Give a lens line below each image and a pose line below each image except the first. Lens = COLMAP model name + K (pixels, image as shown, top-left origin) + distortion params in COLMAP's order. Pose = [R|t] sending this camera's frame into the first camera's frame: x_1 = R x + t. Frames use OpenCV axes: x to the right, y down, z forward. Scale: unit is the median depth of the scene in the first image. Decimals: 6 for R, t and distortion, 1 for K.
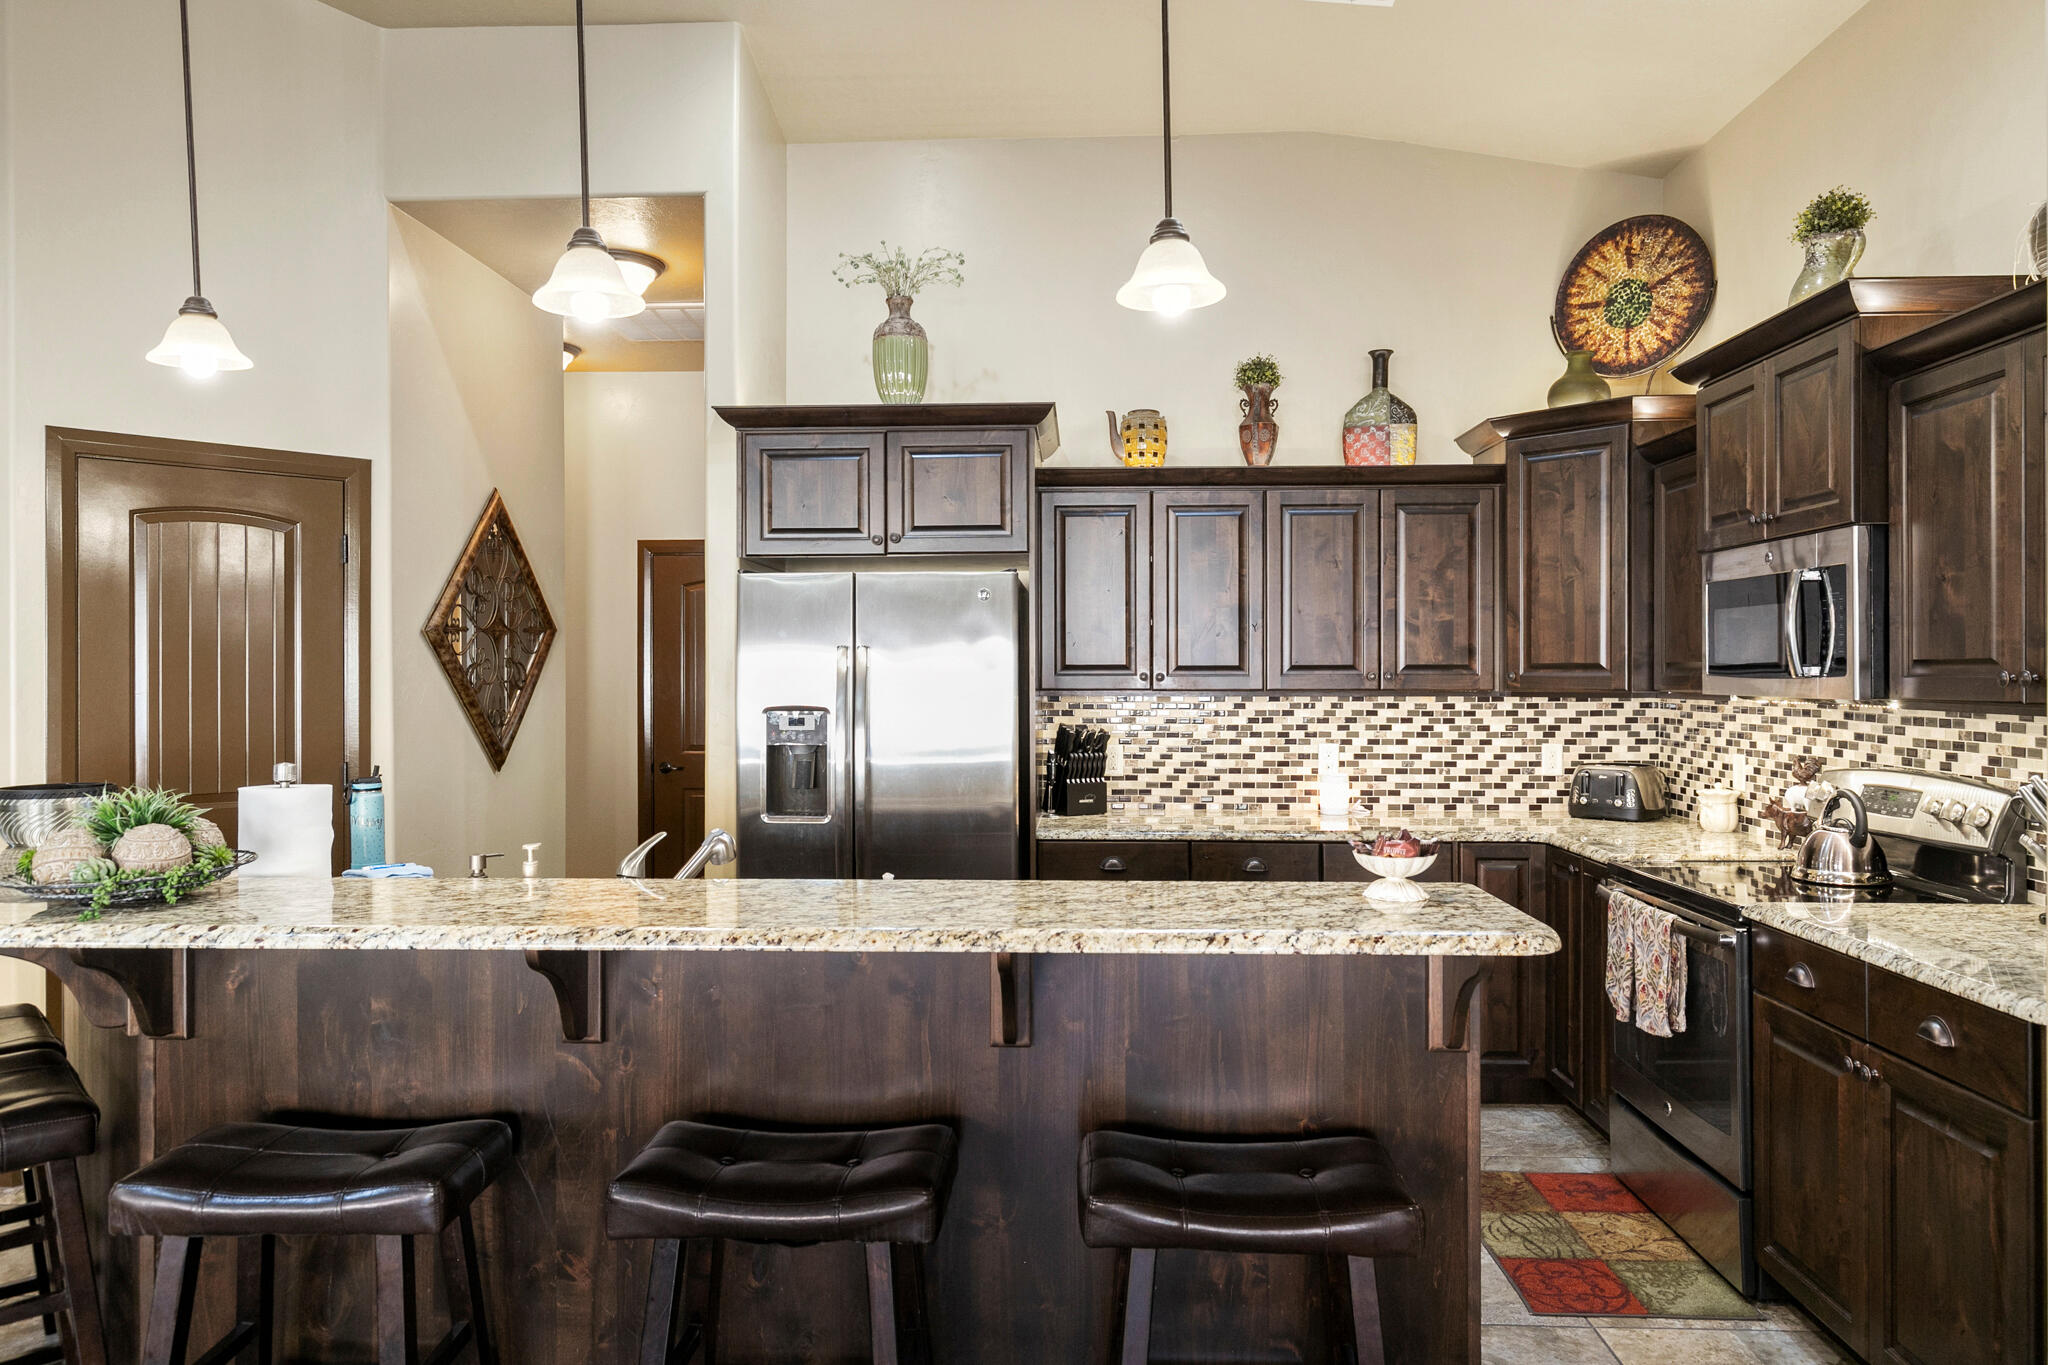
lens RADIAL K [[1305.1, 0, 1021.3], [0, 1305.1, 666.8], [0, 0, 1]] dist [-0.002388, -0.000178]
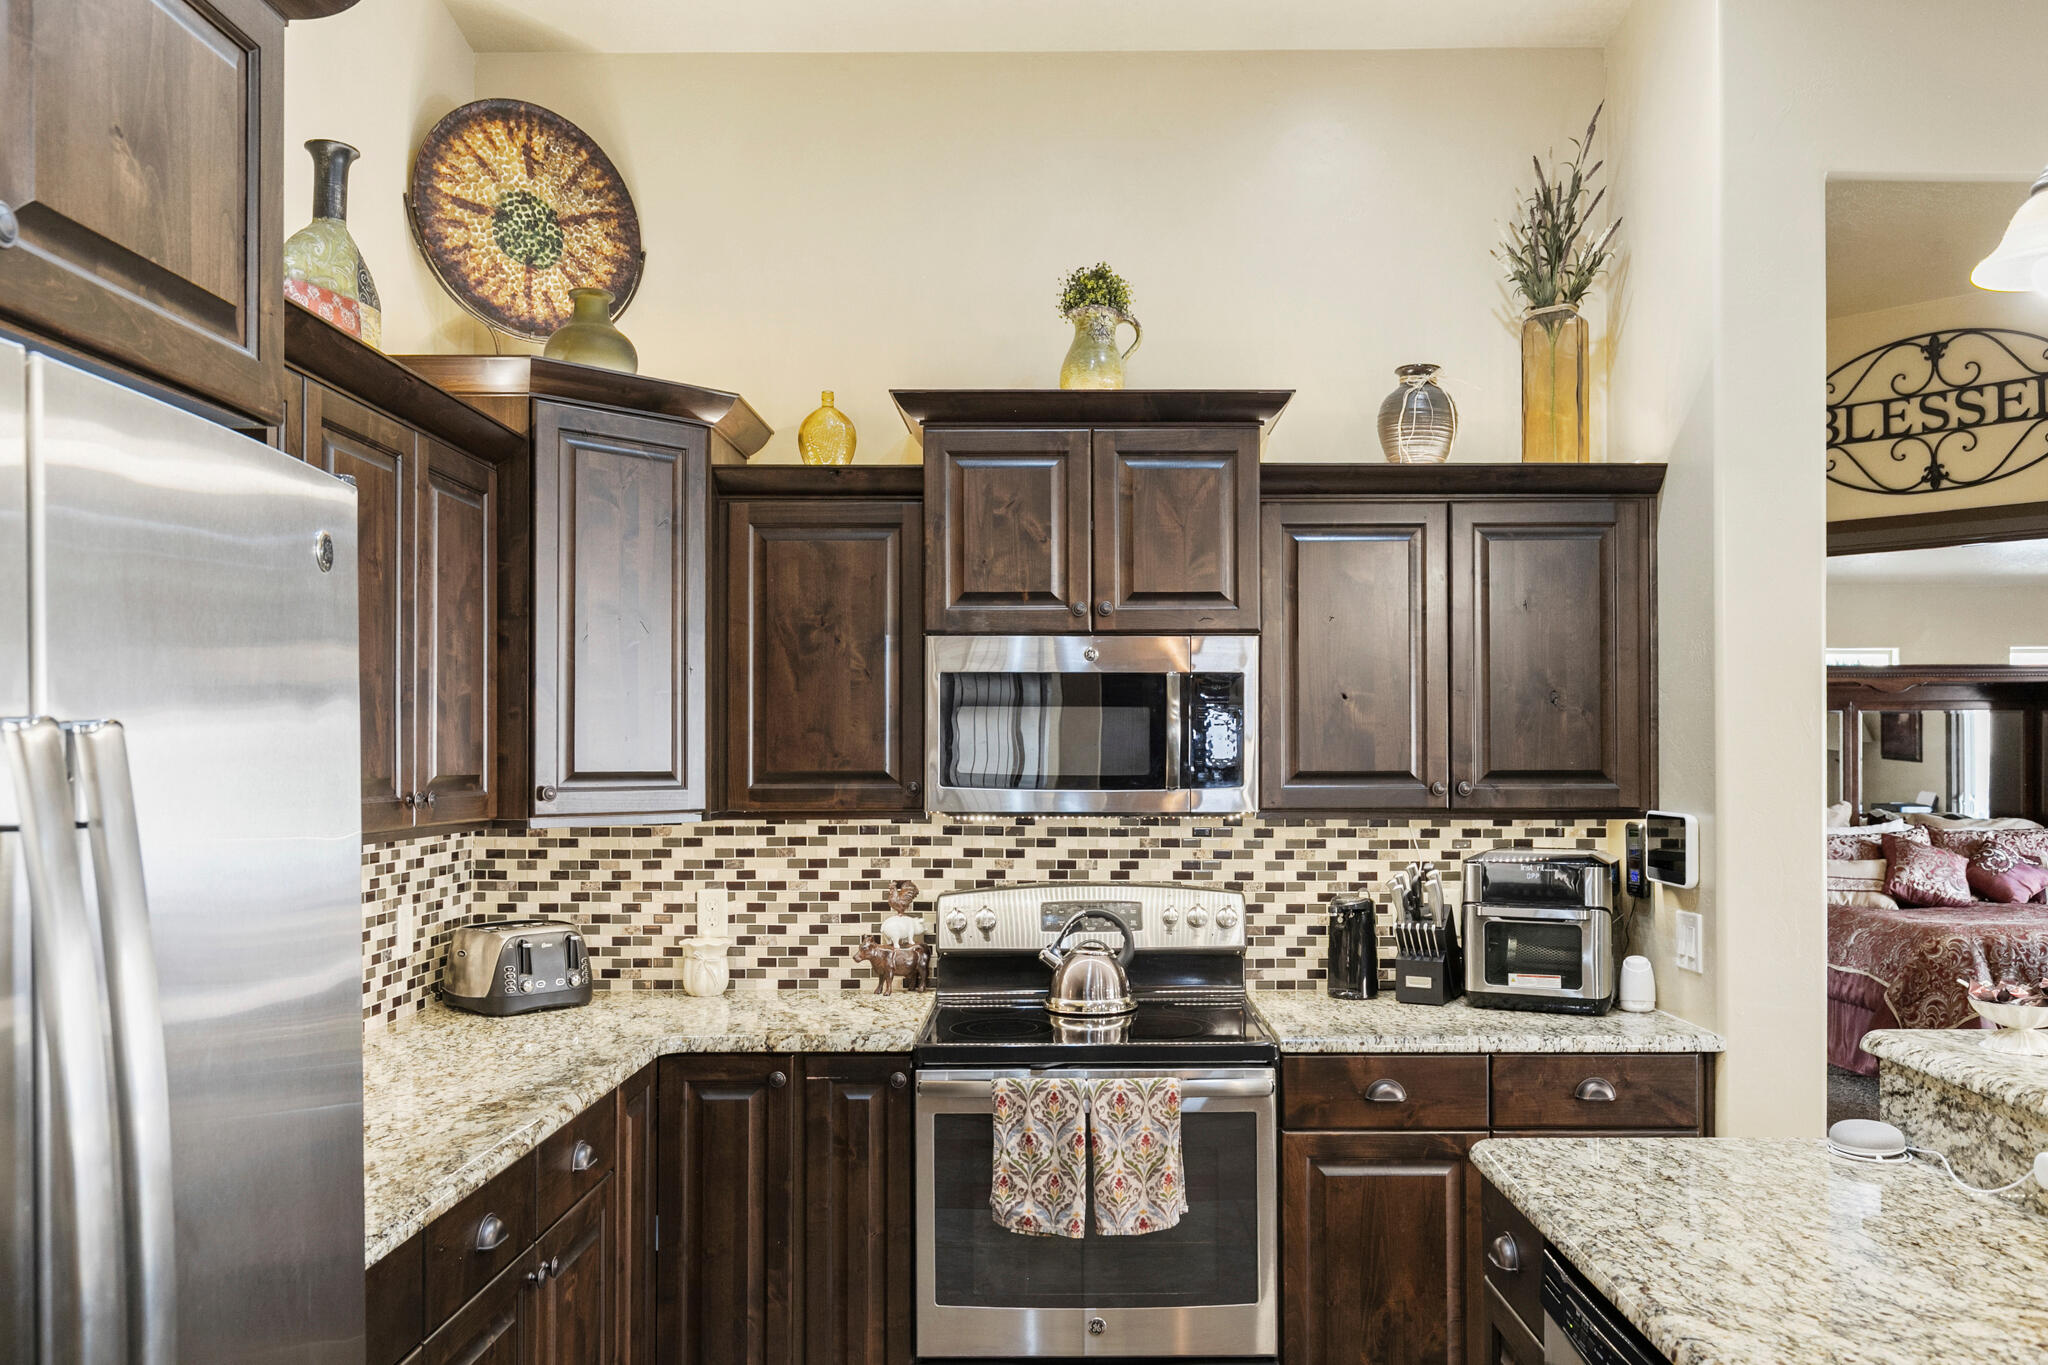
lens RADIAL K [[1540.6, 0, 1036.5], [0, 1540.6, 758.1], [0, 0, 1]] dist [0.003086, -0.003256]
pose [[-0.027056, 0.004197, 0.999625, -0.339633], [-0.000268, 0.999991, -0.004206, -0.005864], [-0.999634, -0.000382, -0.027055, 0.791787]]
